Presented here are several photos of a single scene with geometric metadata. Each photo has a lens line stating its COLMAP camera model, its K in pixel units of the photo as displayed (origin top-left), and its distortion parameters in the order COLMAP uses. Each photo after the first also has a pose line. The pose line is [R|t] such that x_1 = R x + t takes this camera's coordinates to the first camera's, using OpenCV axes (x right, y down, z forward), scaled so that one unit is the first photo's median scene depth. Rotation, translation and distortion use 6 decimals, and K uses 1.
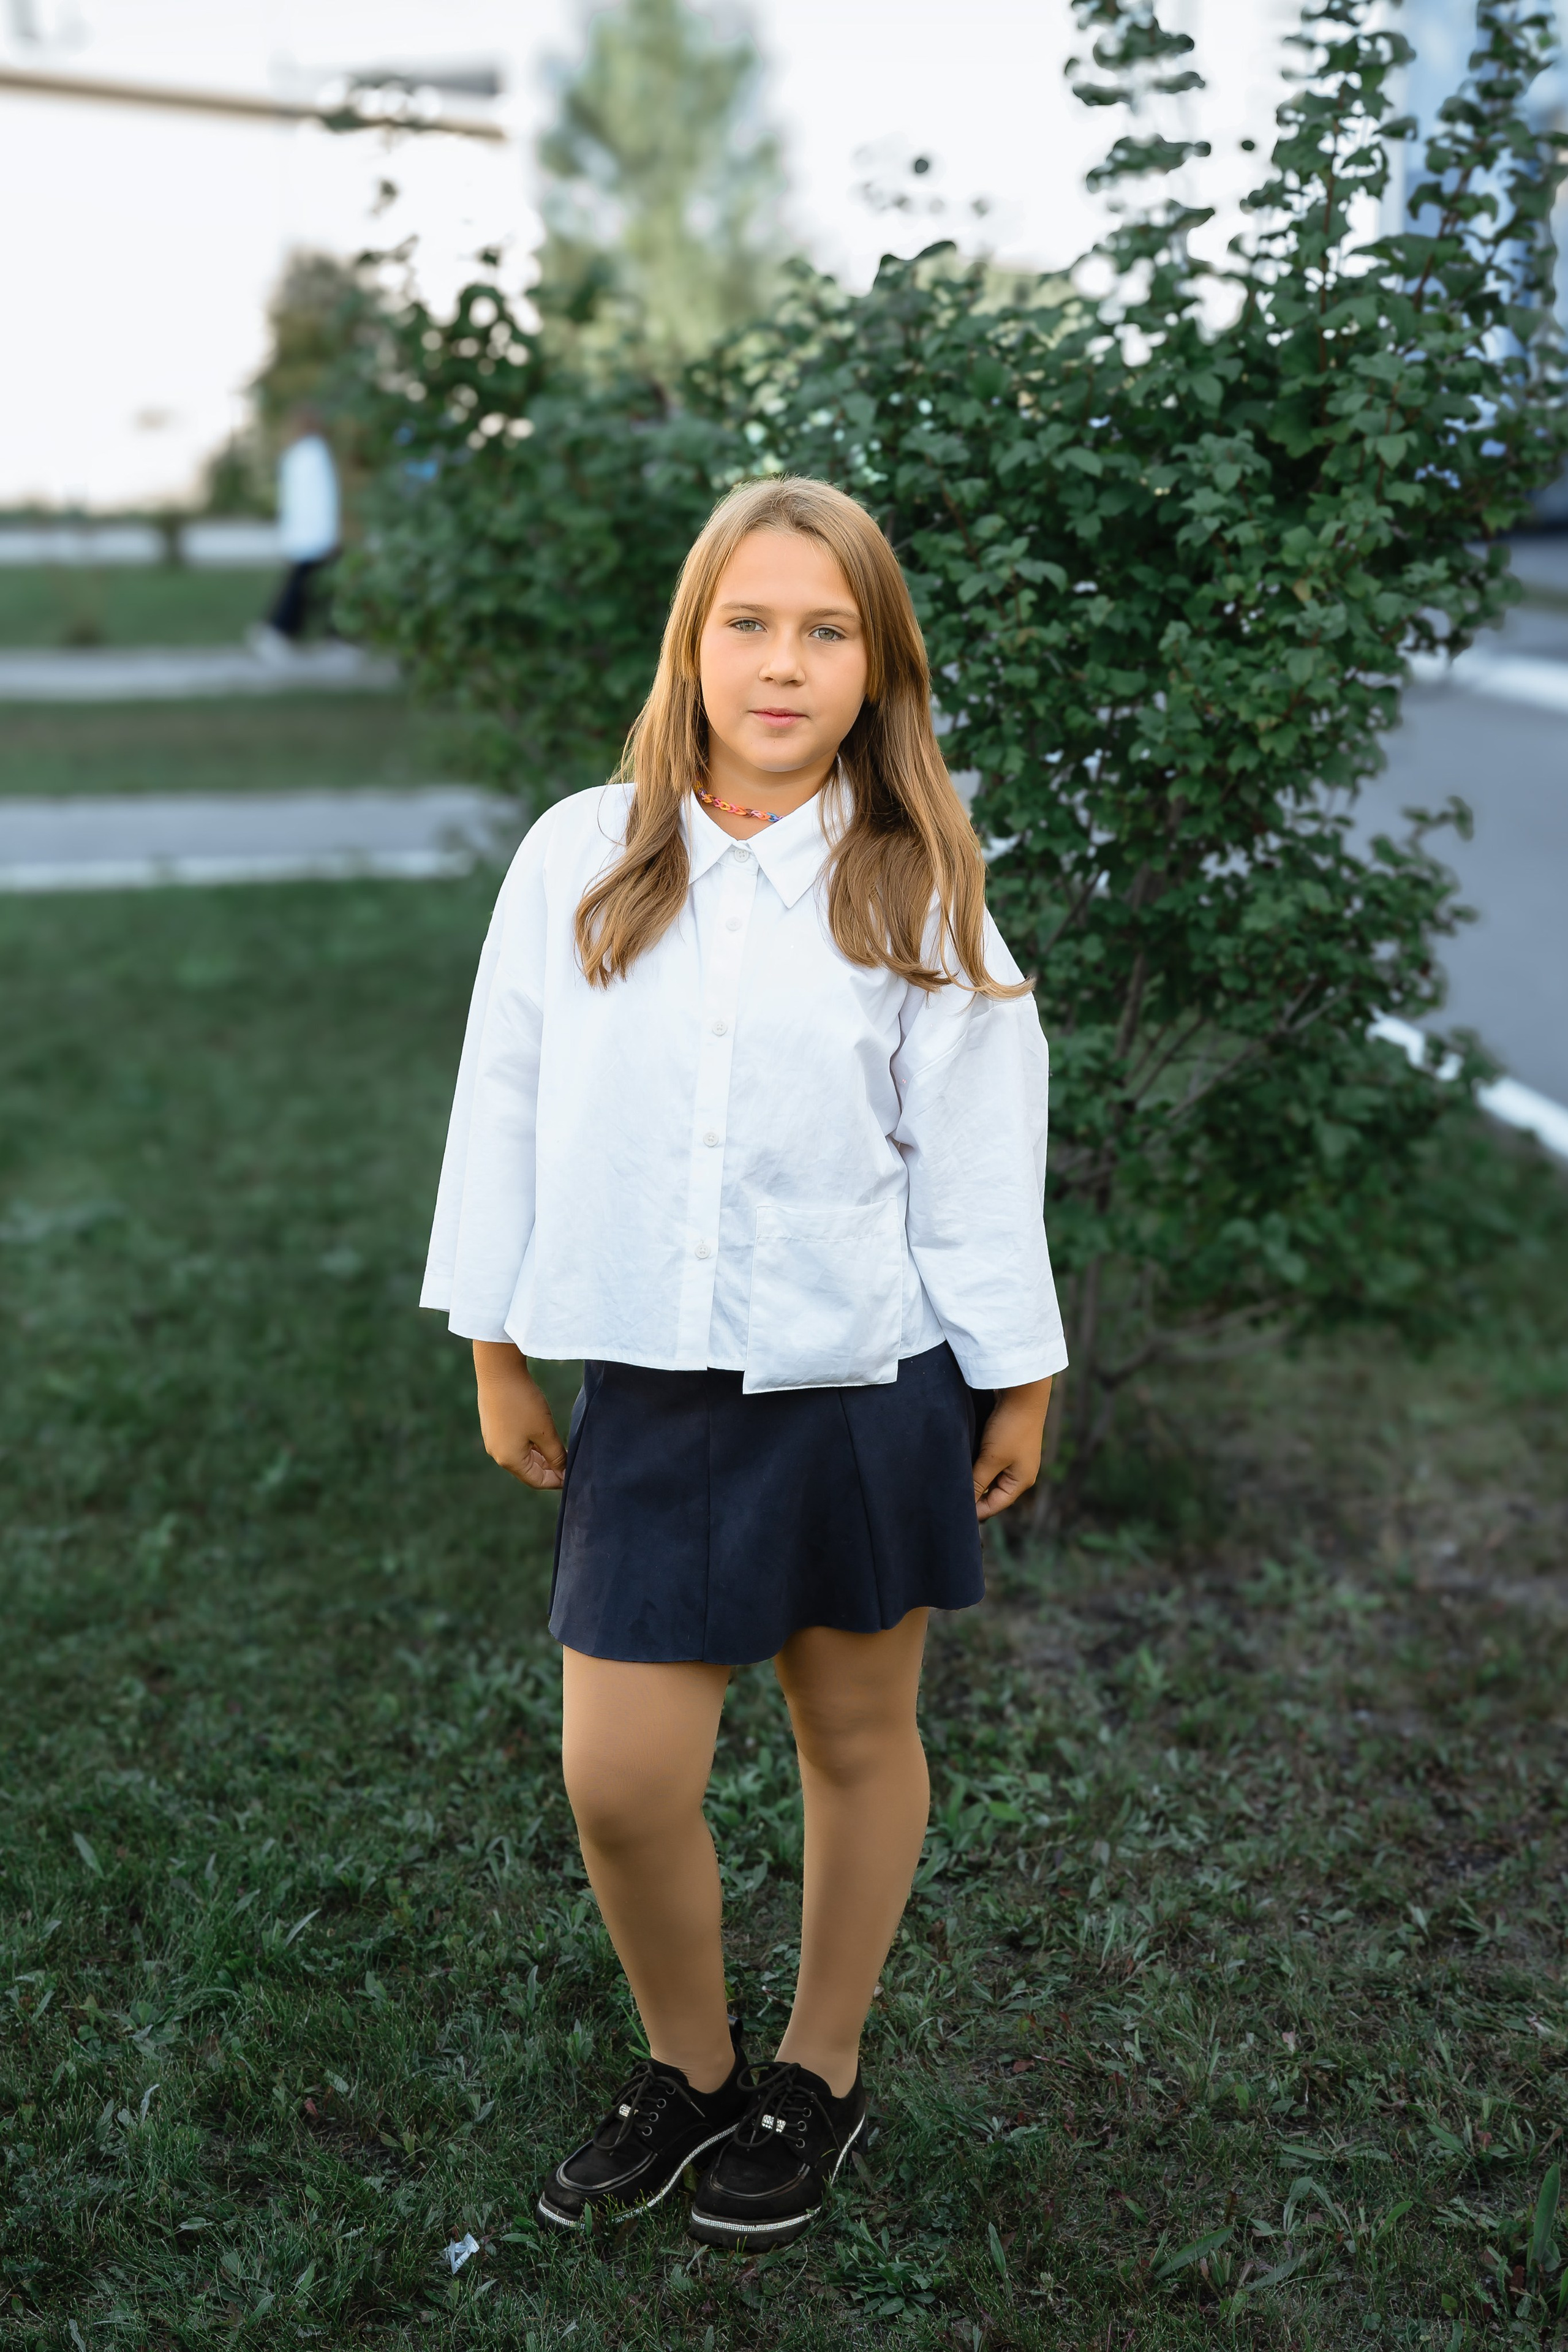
lens RADIAL K [[3367.5, 0, 784.2], [0, 3367.5, 1292.7], [0, 0, 1]] dist [-0.022060, 0.279528]
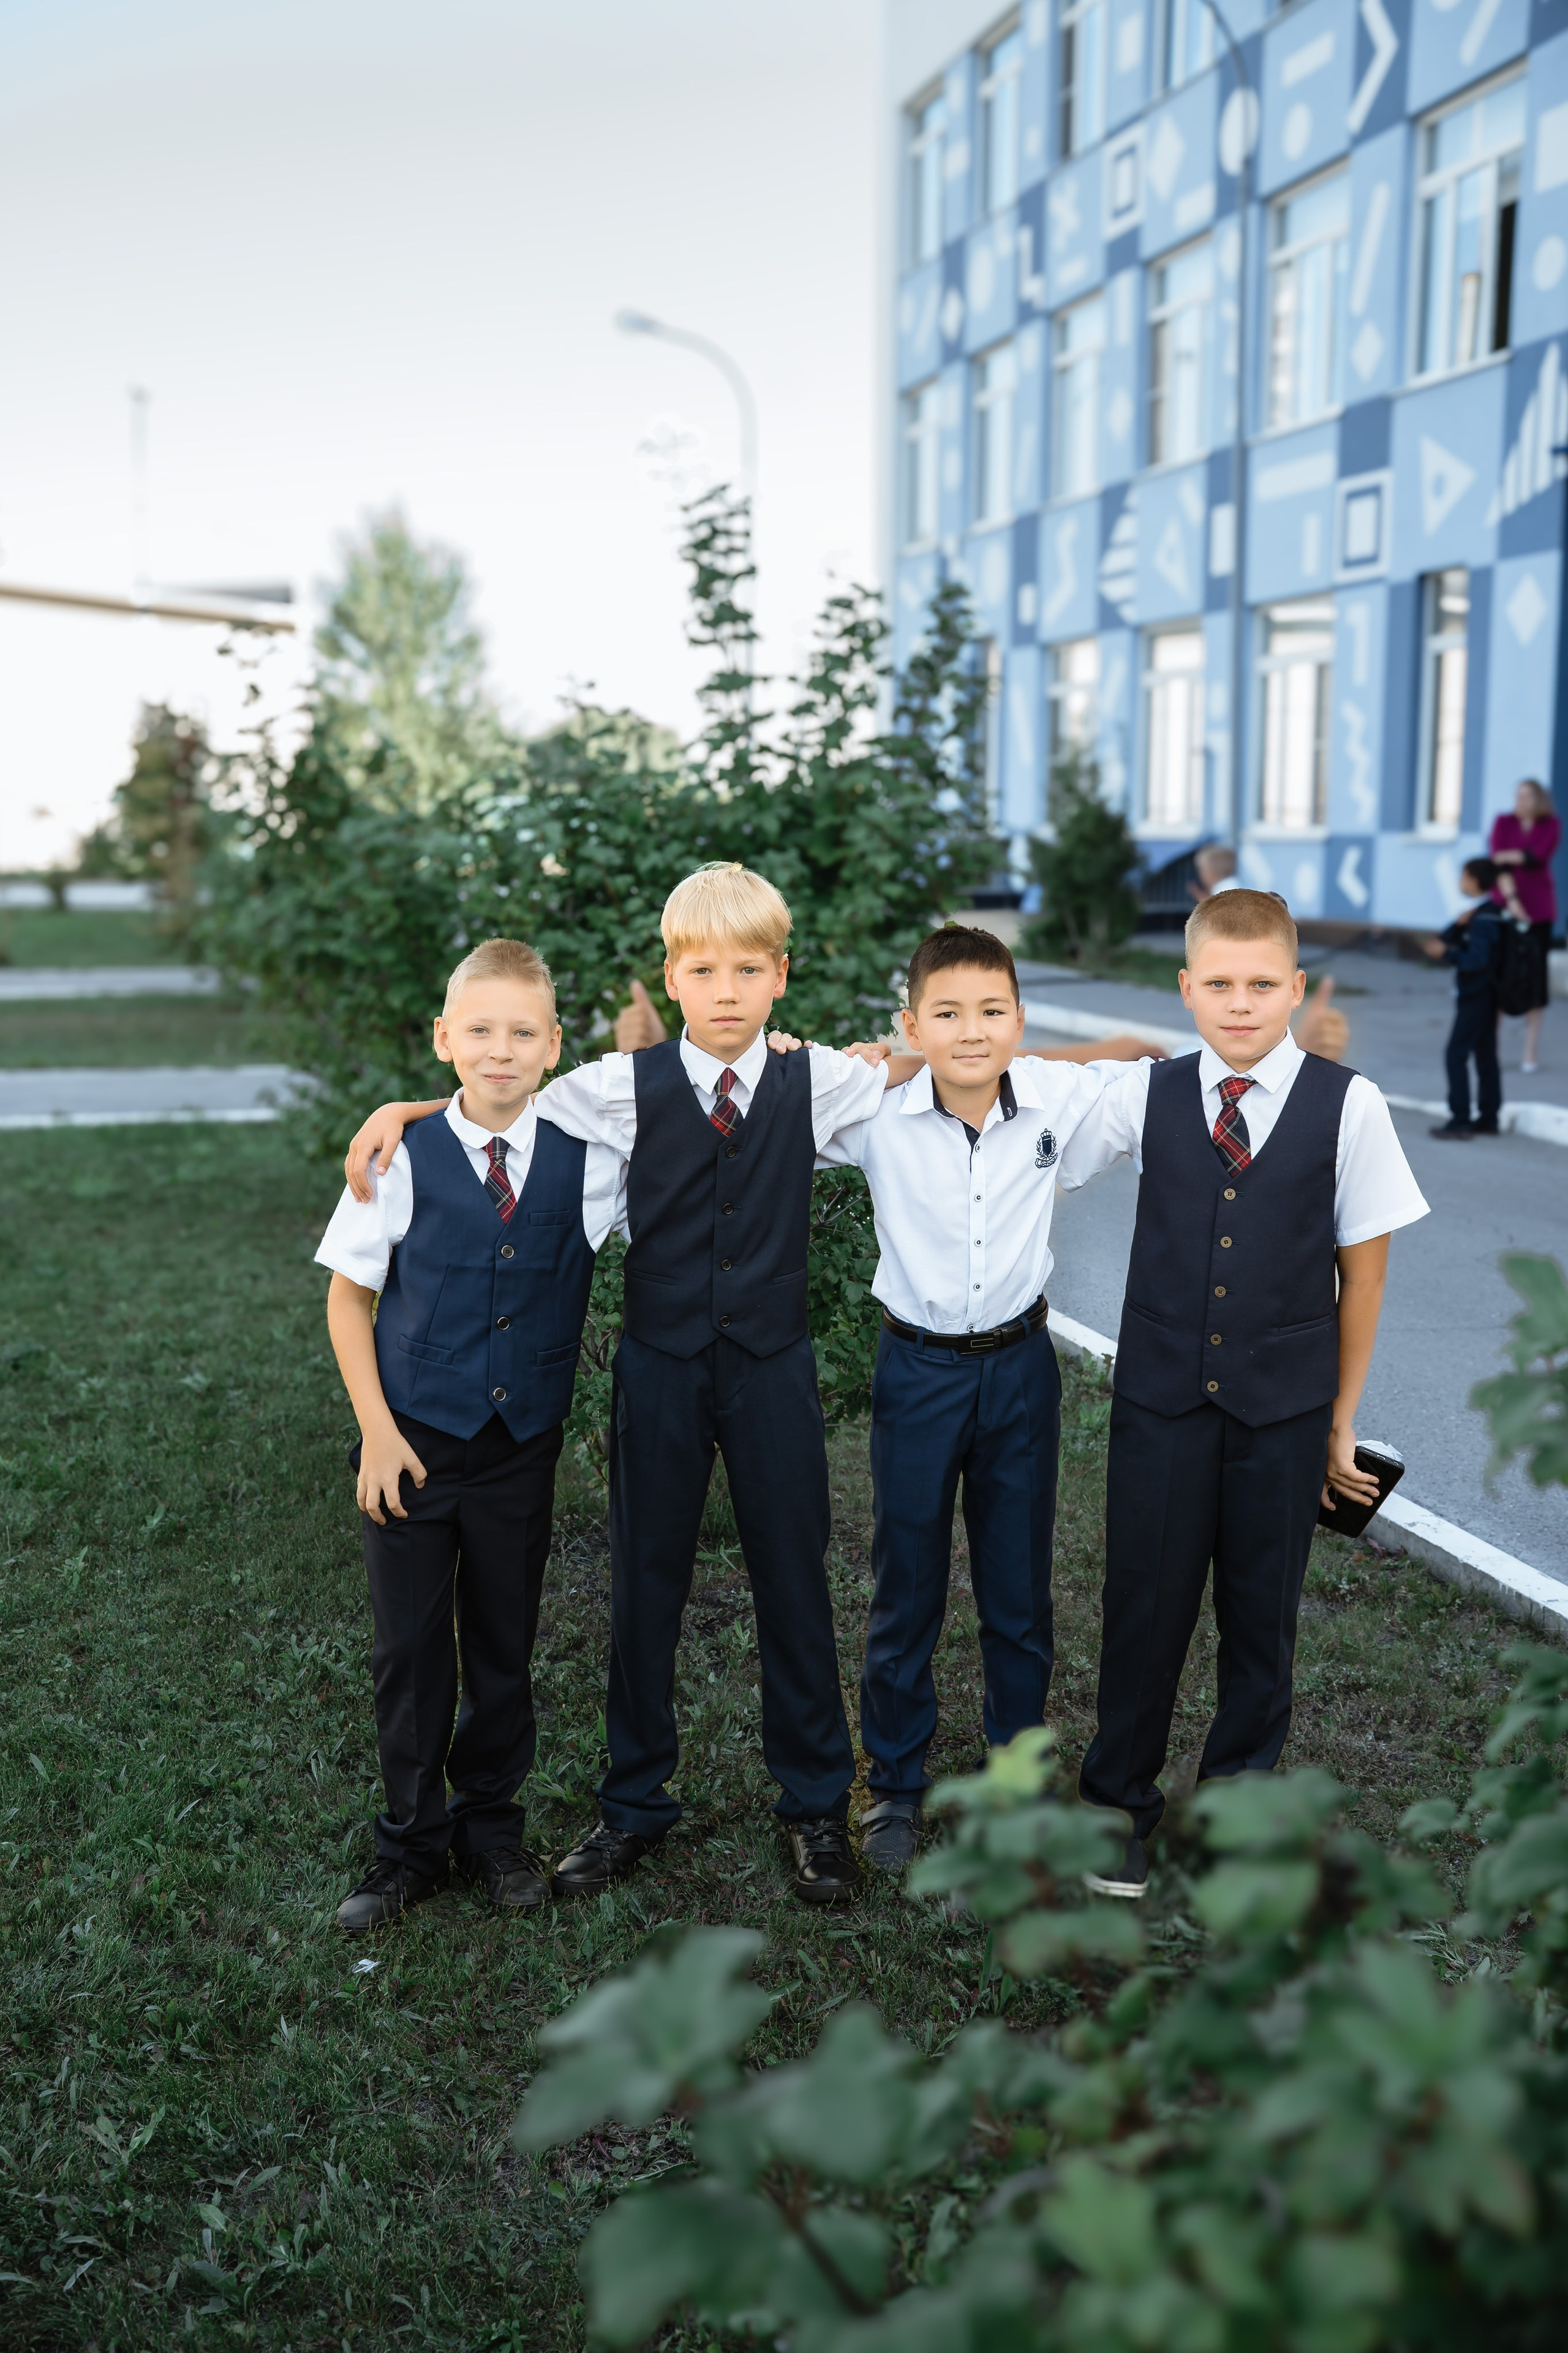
lens RADIAL K [[2388.6, 0, 784.0], [0, 2388.6, 1176.5], [0, 0, 1]] dist [-0.070975, 0.010443]
pose [[0.991440, 0.003266, 0.130520, -0.015338], [0.010179, 0.994710, -0.102214, 0.015213], [-0.130163, 0.102668, 0.986163, -0.103320]]
